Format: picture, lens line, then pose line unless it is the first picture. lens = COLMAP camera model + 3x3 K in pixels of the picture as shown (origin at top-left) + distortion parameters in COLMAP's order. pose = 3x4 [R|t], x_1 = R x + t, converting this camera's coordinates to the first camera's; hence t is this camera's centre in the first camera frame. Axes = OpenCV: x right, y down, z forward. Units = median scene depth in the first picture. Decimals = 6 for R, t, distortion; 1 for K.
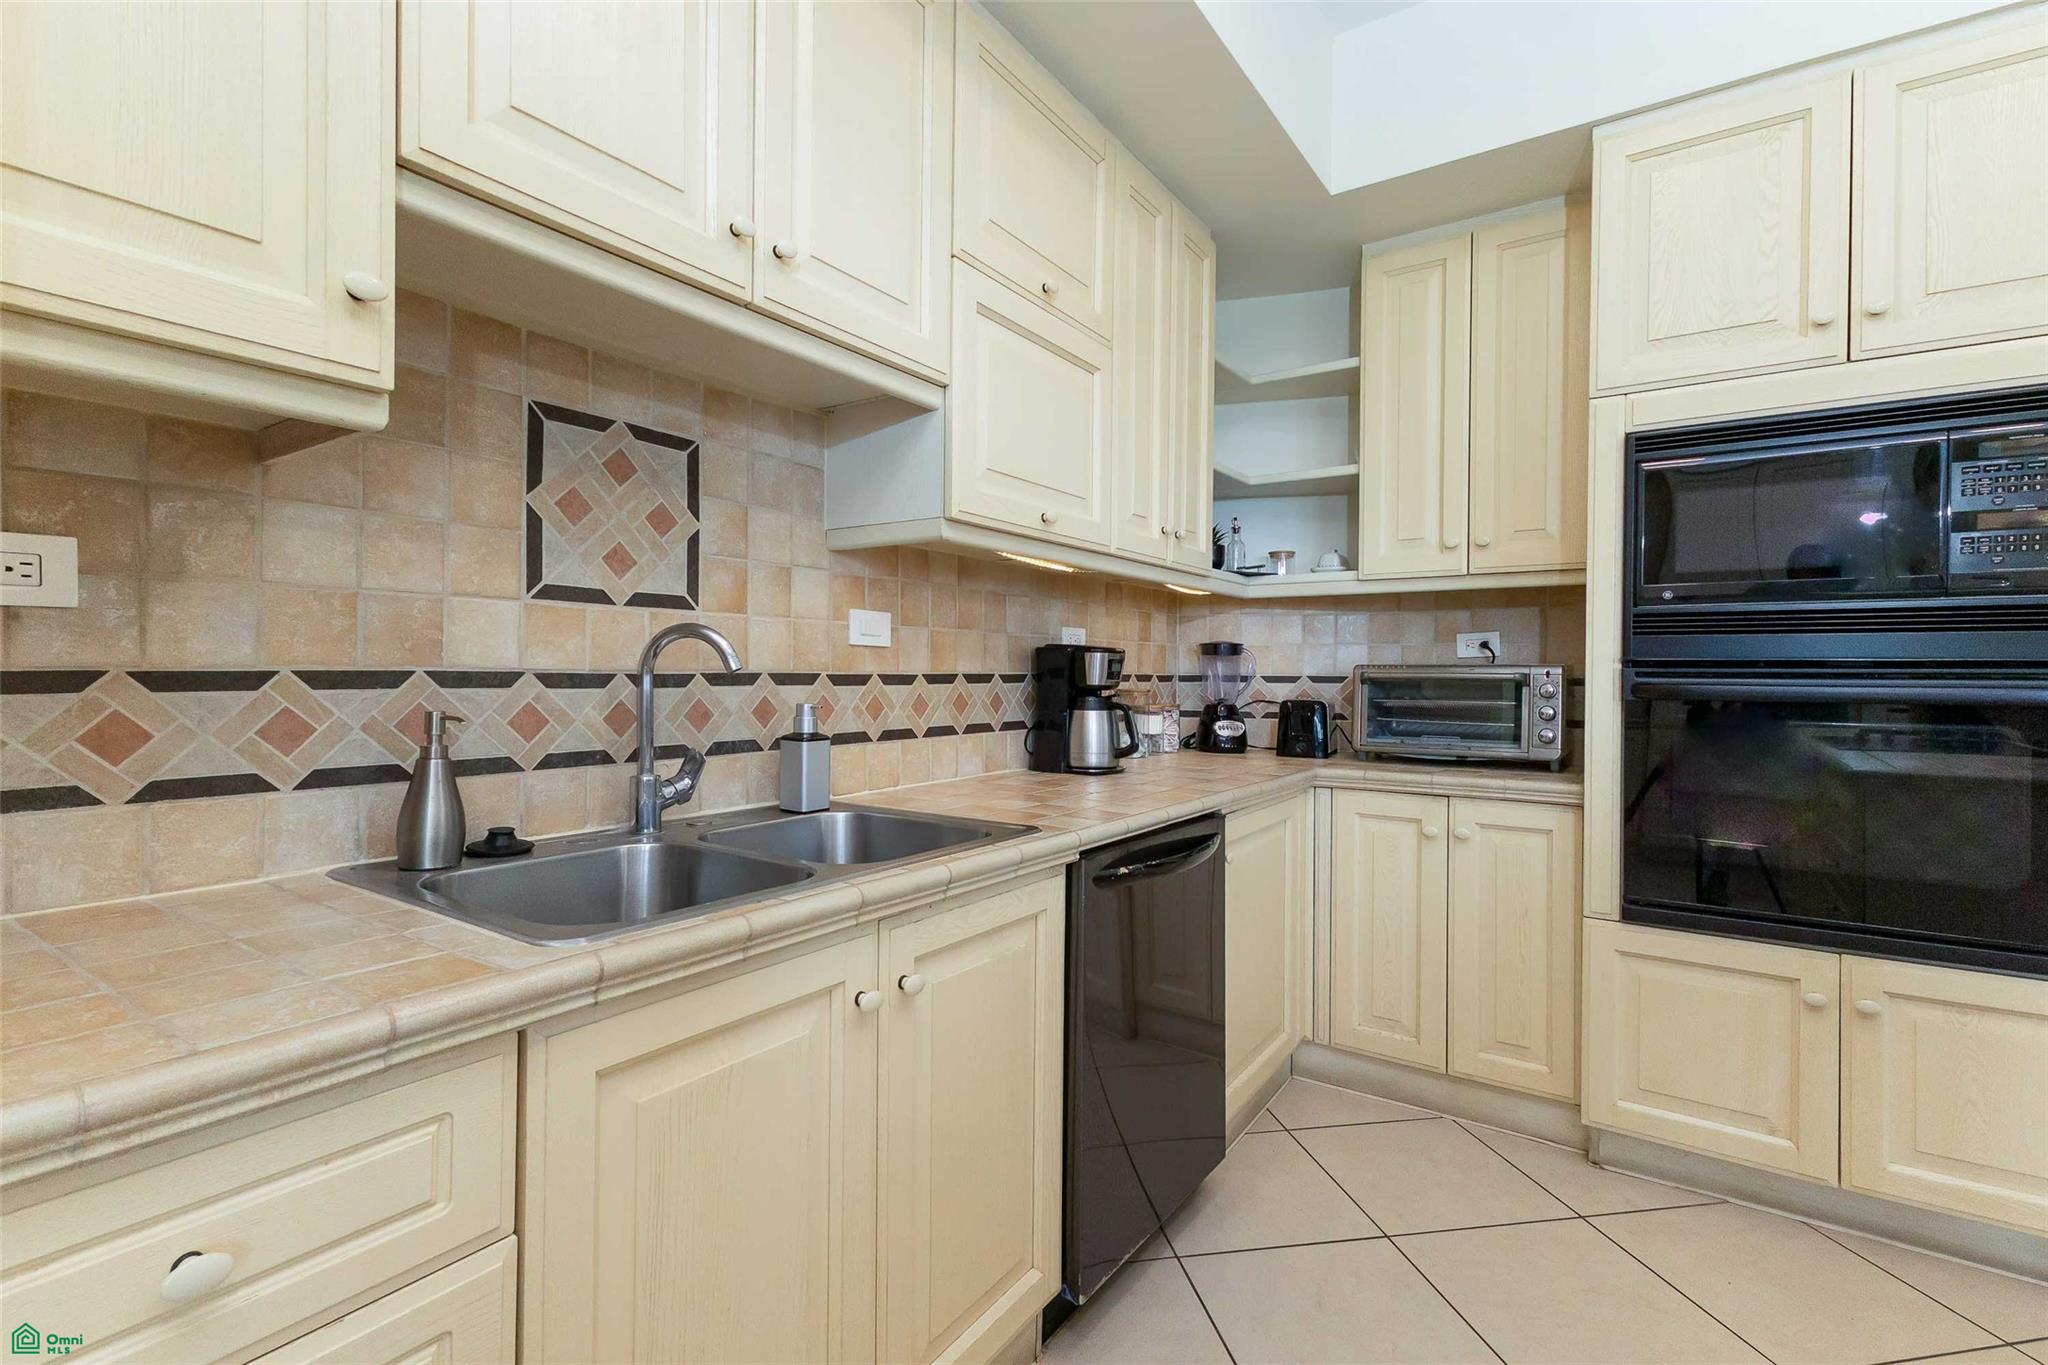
lens RADIAL K [[949.8, 0, 994.6], [0, 949.8, 674.8], [0, 0, 1]] dist [0.001740, 0.000207]
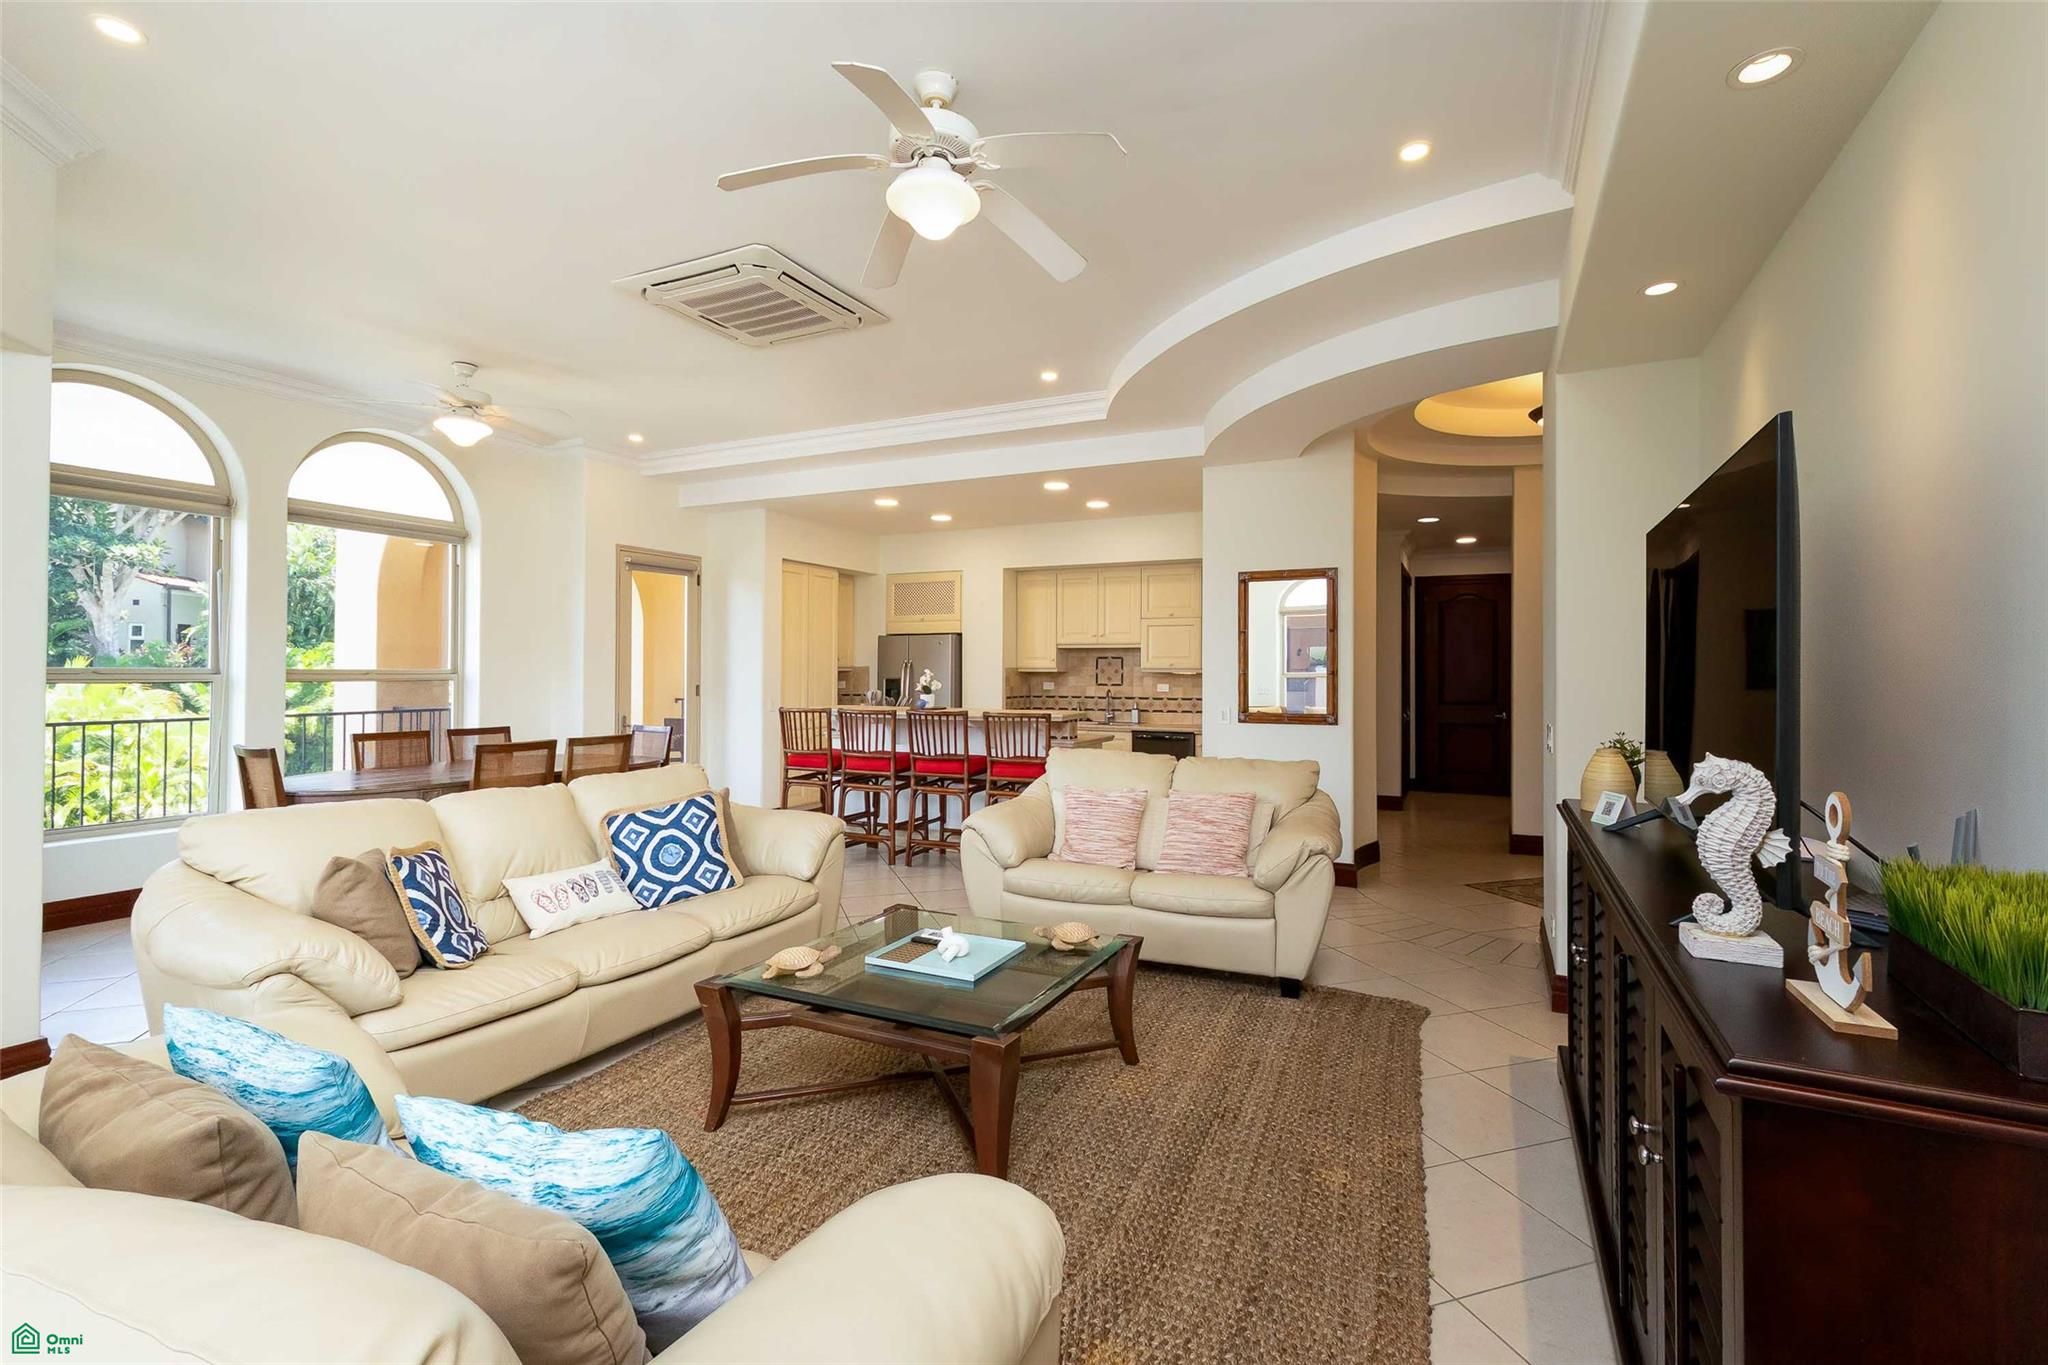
lens RADIAL K [[949.8, 0, 1080.7], [0, 949.8, 628.5], [0, 0, 1]] dist [0.001740, 0.000207]
pose [[0.150828, -0.053071, -0.987134, 4.467397], [-0.009484, 0.998434, -0.055128, -0.080228], [0.988514, 0.017677, 0.150089, -0.109595]]
